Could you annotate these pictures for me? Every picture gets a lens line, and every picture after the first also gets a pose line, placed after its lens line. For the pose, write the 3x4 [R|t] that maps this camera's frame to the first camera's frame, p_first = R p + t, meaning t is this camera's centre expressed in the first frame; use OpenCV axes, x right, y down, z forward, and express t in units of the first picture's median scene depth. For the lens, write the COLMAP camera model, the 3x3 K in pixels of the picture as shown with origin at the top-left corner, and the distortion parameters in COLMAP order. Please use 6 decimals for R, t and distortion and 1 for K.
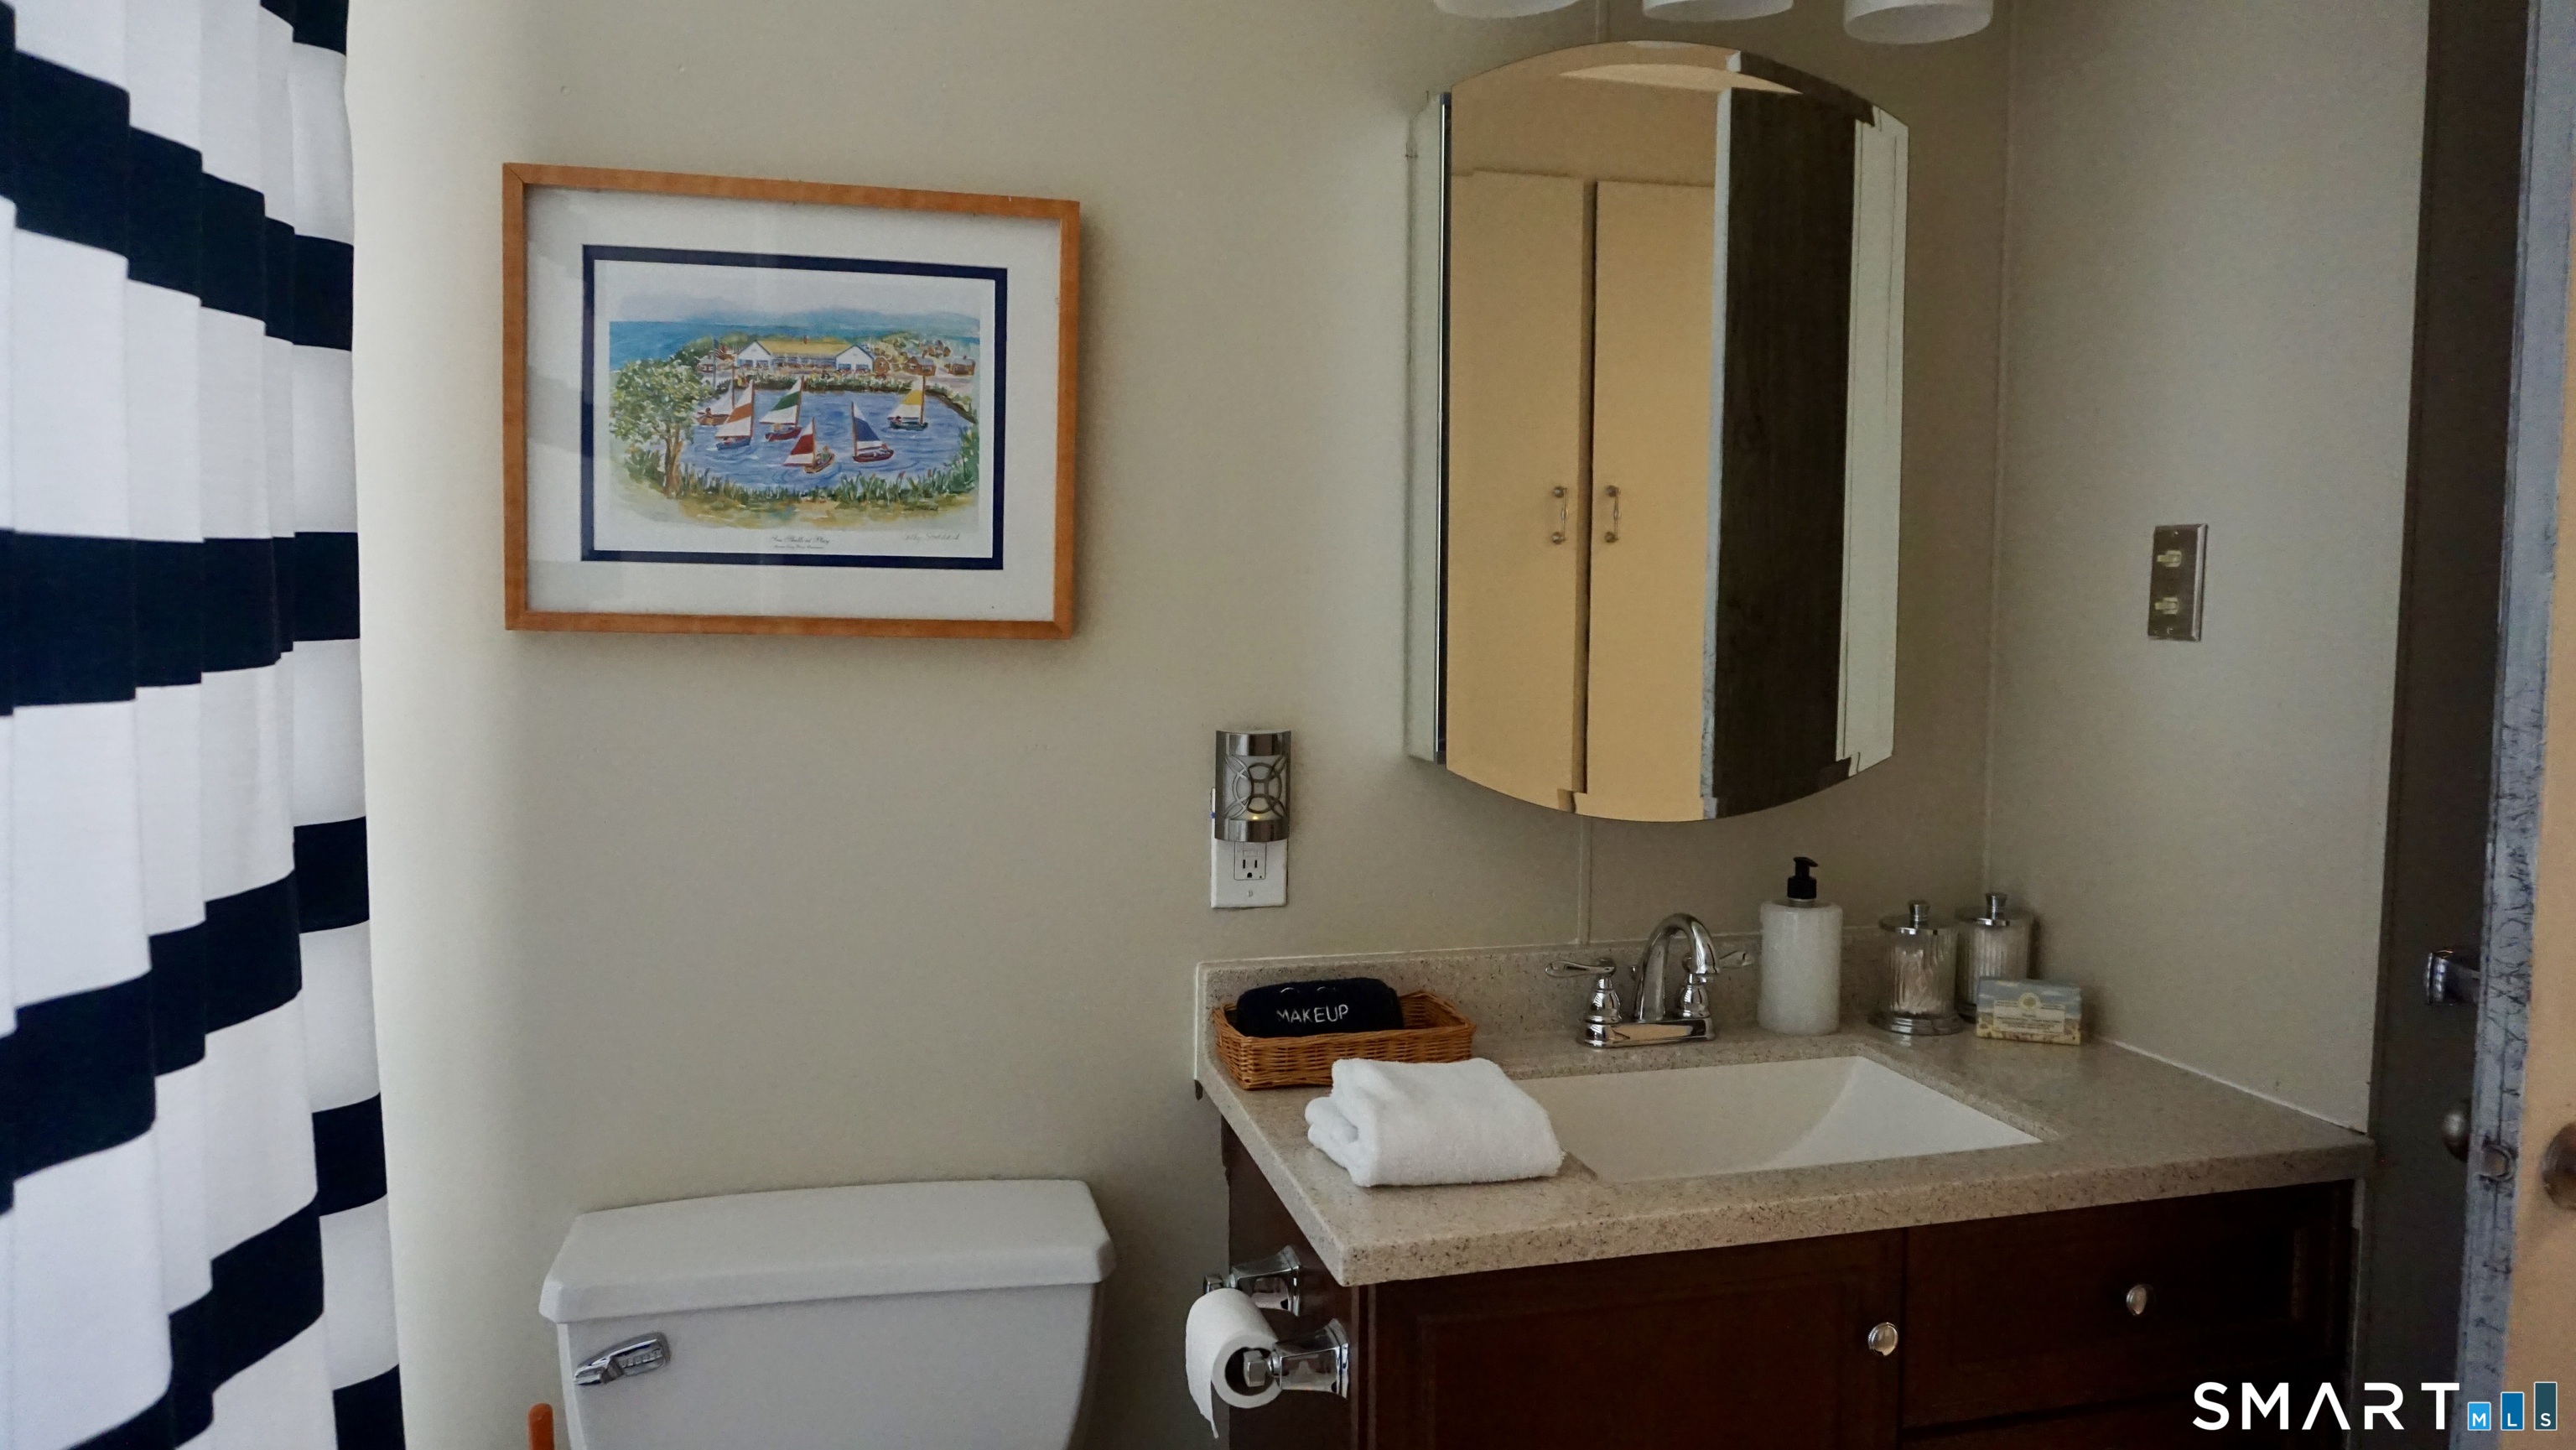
lens RADIAL K [[1720.3, 0, 1291.1], [0, 1720.3, 722.9], [0, 0, 1]] dist [-0.061663, 0.036597]
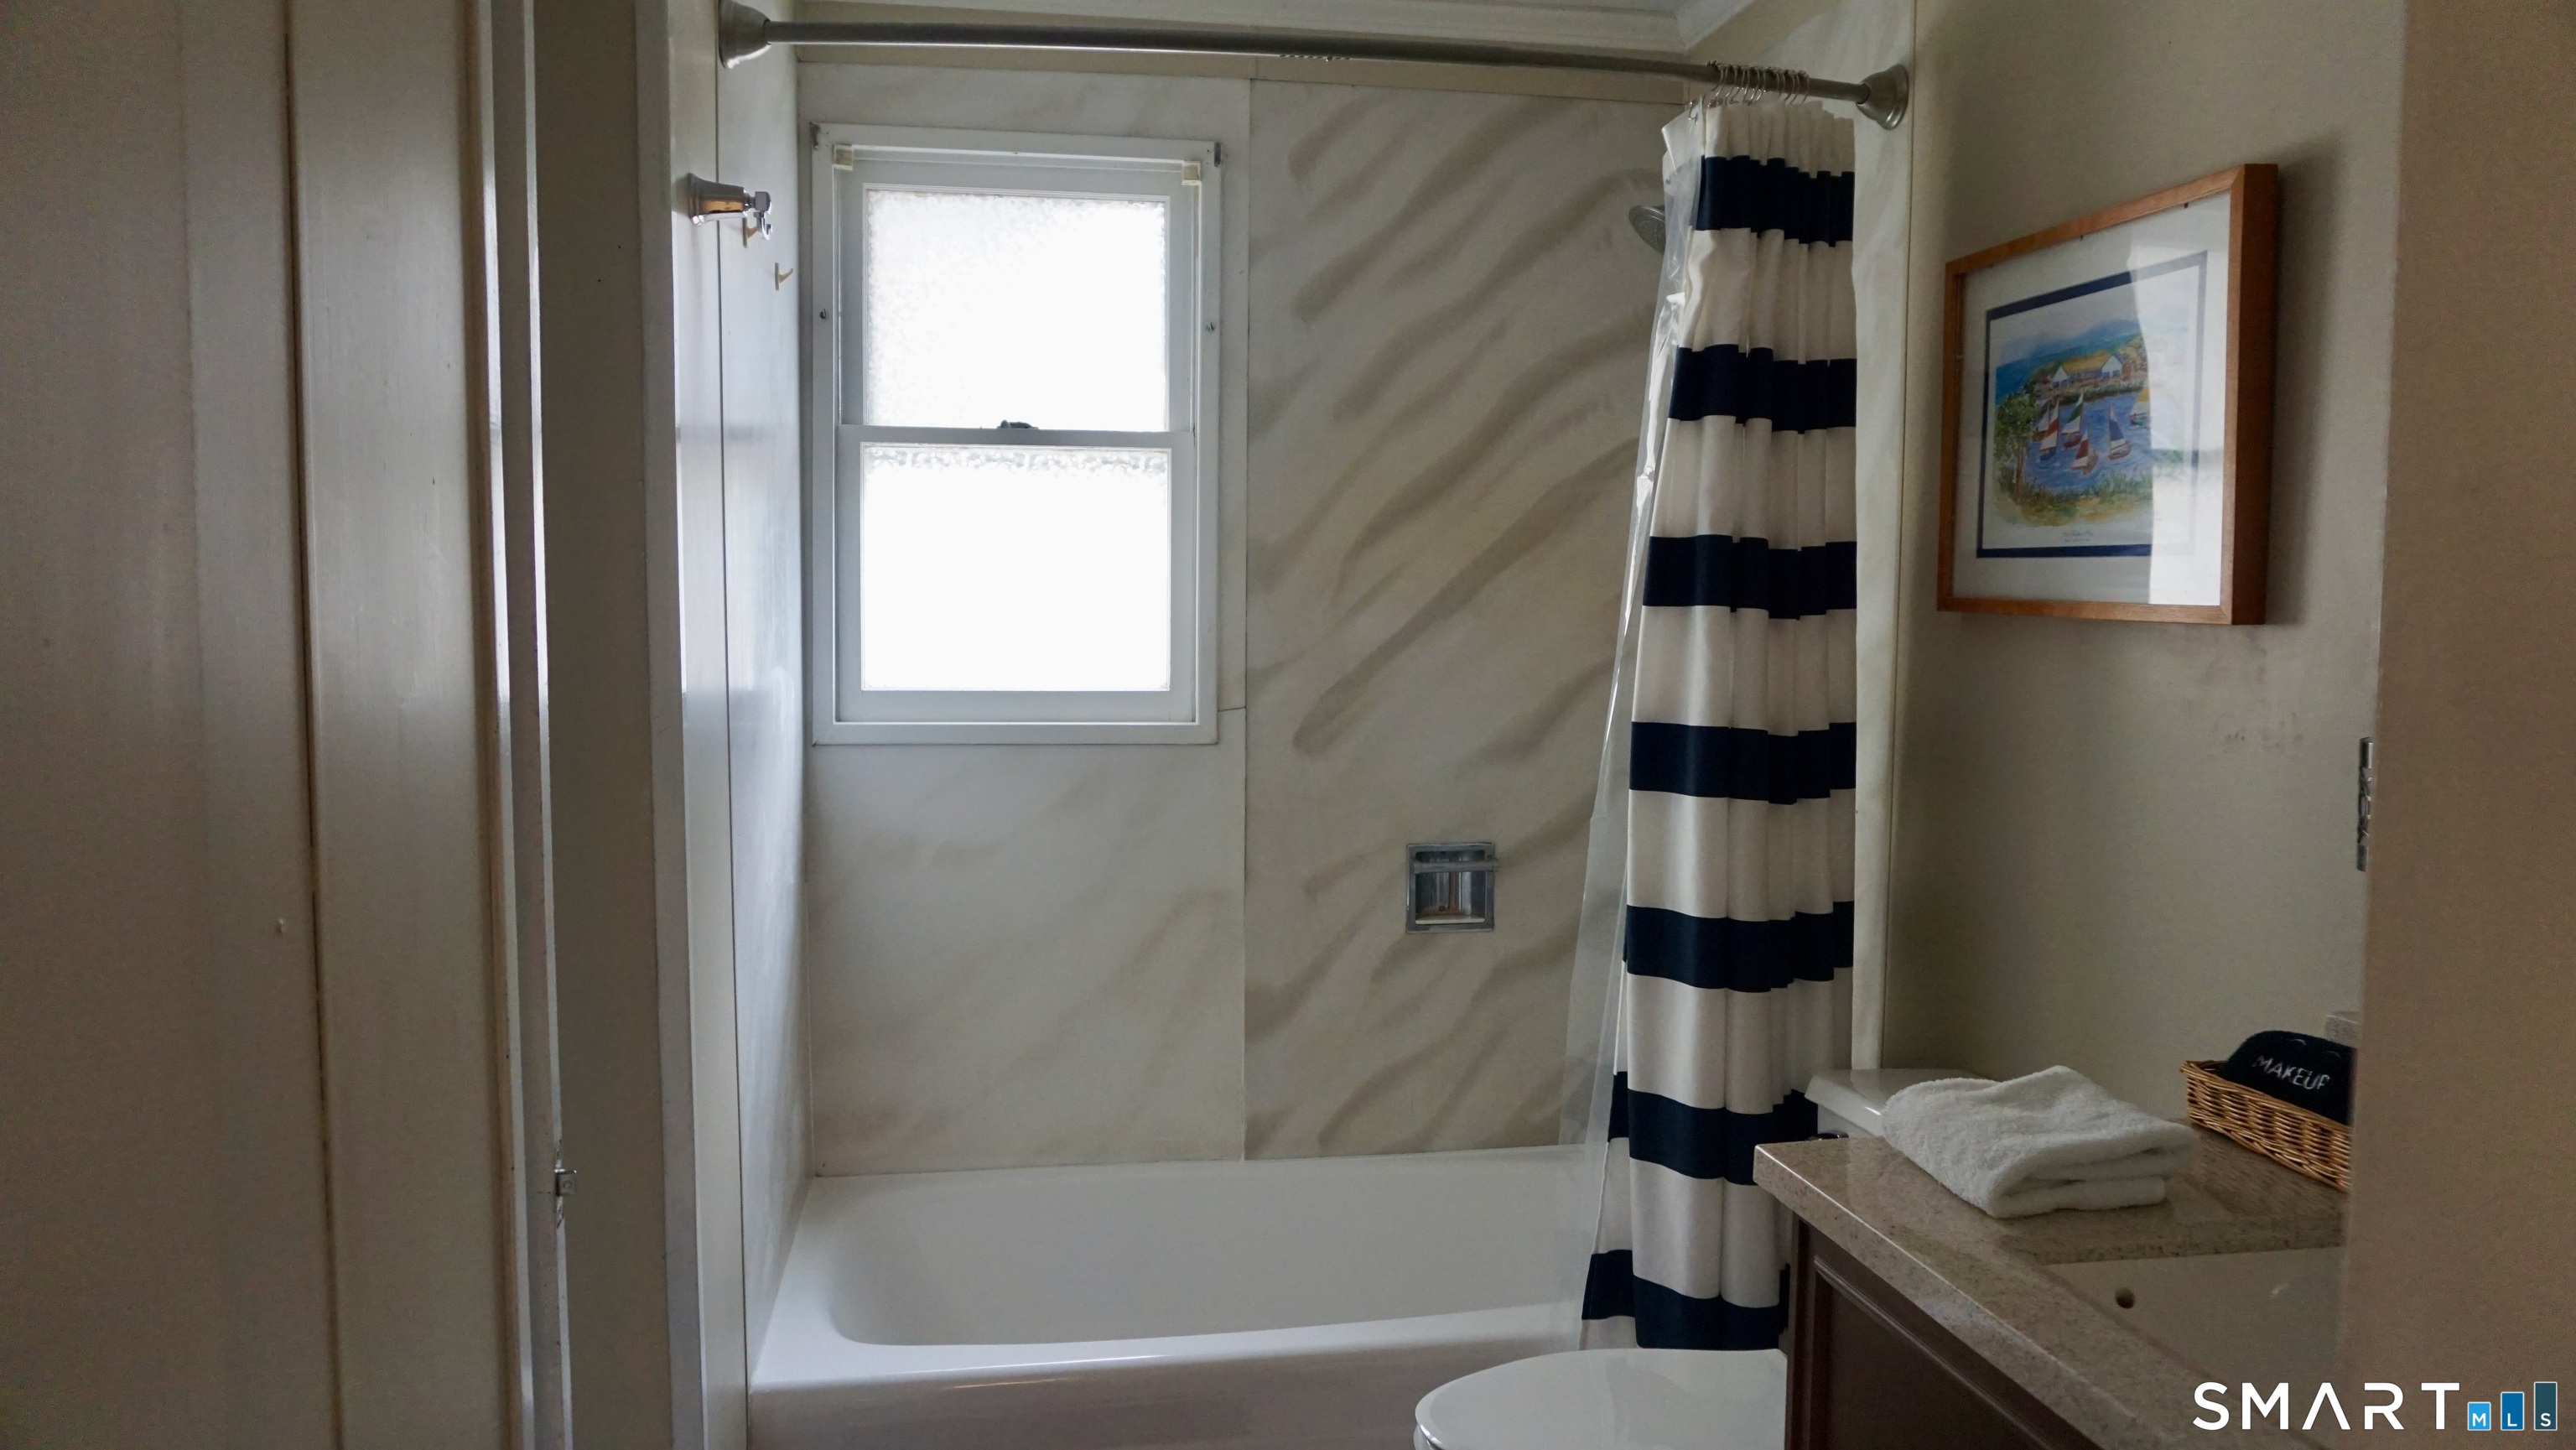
lens RADIAL K [[1720.3, 0, 1288.6], [0, 1720.3, 726.8], [0, 0, 1]] dist [-0.061663, 0.036597]
pose [[-0.077272, 0.067683, -0.994710, 0.886098], [-0.076142, 0.994379, 0.073575, -0.022963], [0.994098, 0.081425, -0.071684, 0.573572]]
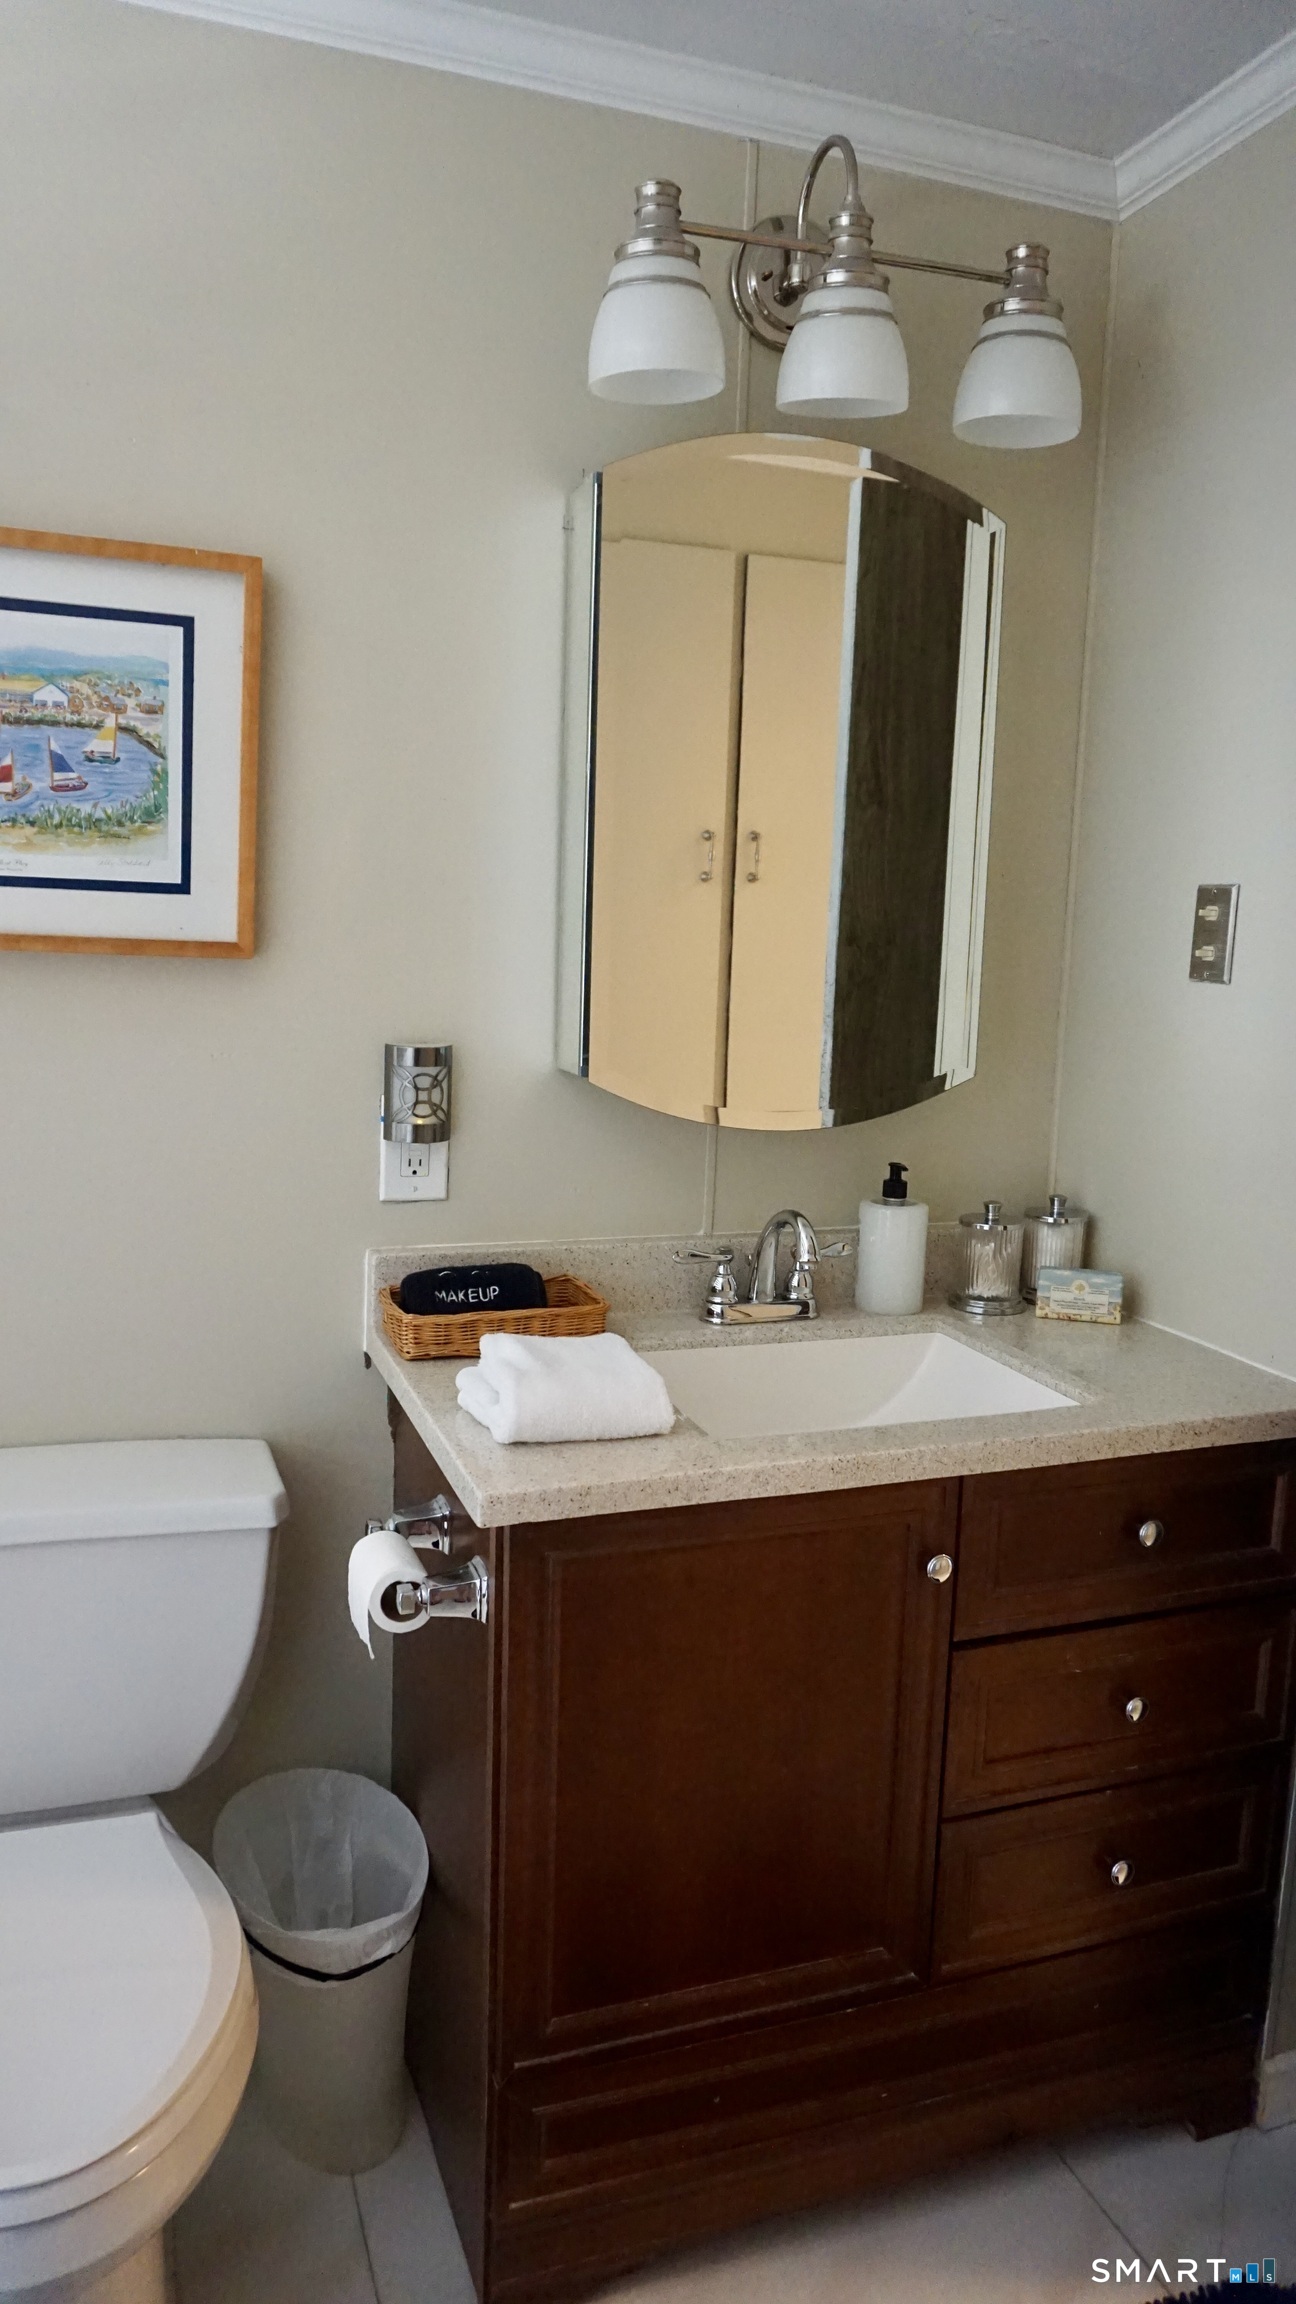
lens RADIAL K [[1538.6, 0, 640.9], [0, 1538.6, 1150.2], [0, 0, 1]] dist [-0.061663, 0.036597]
pose [[0.994808, 0.012024, 0.101056, 0.023672], [-0.019544, 0.997085, 0.073751, -0.003510], [-0.099875, -0.075343, 0.992143, -0.017011]]
